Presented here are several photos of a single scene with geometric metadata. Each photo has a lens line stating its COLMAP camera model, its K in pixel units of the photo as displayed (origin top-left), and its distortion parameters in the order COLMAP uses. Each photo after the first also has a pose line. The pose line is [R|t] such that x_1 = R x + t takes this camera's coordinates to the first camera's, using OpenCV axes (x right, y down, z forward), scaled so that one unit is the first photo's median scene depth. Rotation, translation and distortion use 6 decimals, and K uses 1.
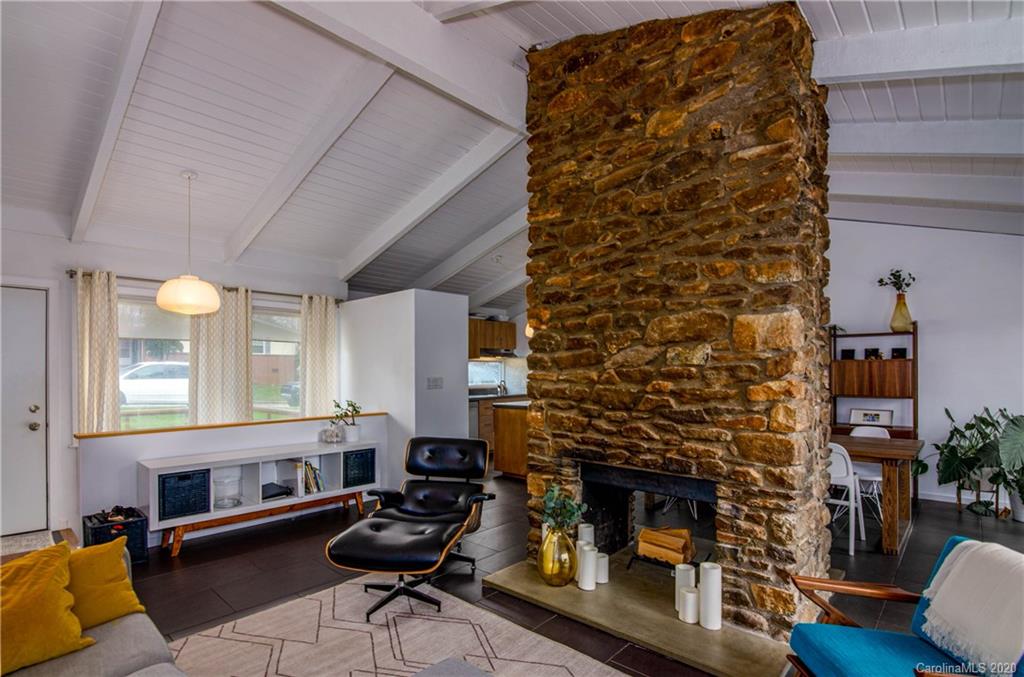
lens RADIAL K [[497.2, 0, 500.9], [0, 497.2, 368.5], [0, 0, 1]] dist [0.000528, 0.001711]
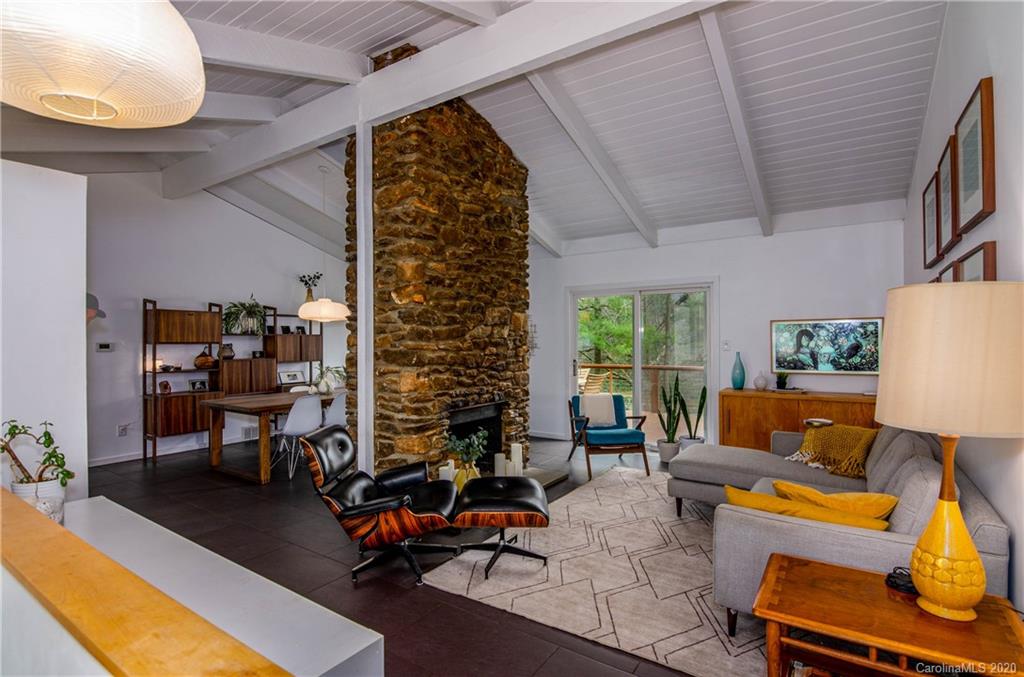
lens RADIAL K [[497.2, 0, 511.9], [0, 497.2, 338.2], [0, 0, 1]] dist [0.000528, 0.001711]
pose [[-0.161937, 0.008046, 0.986768, -1.254309], [0.001179, 0.999968, -0.007960, 0.007314], [-0.986800, -0.000126, -0.161941, 1.153920]]
